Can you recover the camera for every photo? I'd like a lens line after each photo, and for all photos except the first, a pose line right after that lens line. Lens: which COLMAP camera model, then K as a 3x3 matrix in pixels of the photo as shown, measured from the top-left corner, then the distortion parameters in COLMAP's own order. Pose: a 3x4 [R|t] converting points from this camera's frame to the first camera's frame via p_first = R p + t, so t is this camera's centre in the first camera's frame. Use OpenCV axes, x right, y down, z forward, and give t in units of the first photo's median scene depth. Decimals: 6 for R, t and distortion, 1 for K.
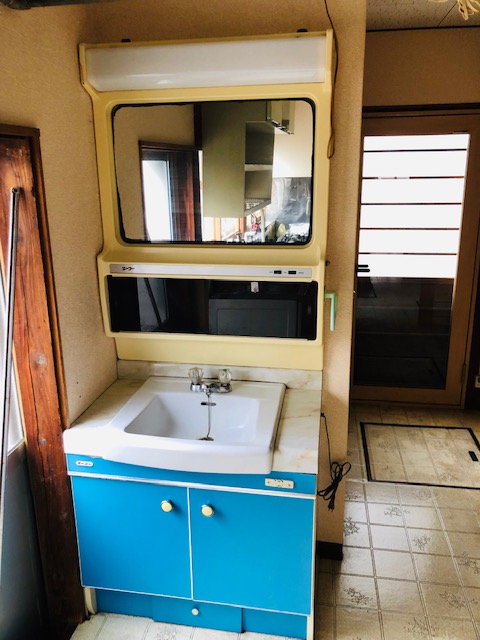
lens RADIAL K [[535.2, 0, 237.8], [0, 535.2, 314.8], [0, 0, 1]] dist [0.101472, 0.000868]
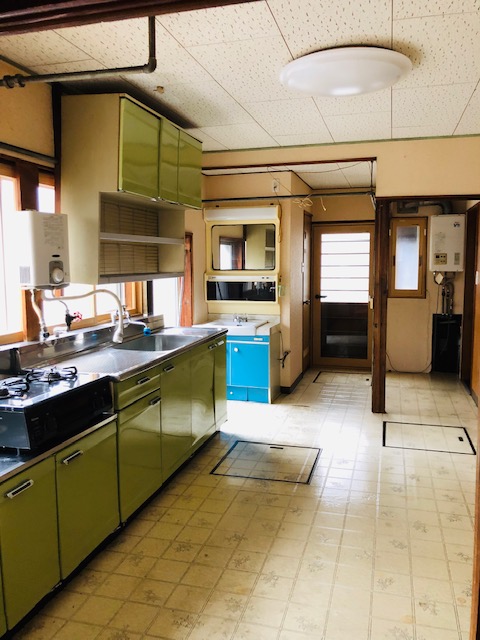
lens RADIAL K [[535.2, 0, 242.5], [0, 535.2, 321.2], [0, 0, 1]] dist [0.101472, 0.000868]
pose [[0.992643, 0.025335, -0.118401, 0.303734], [-0.043301, 0.987474, -0.151726, 0.585231], [0.113074, 0.155737, 0.981305, -1.824244]]
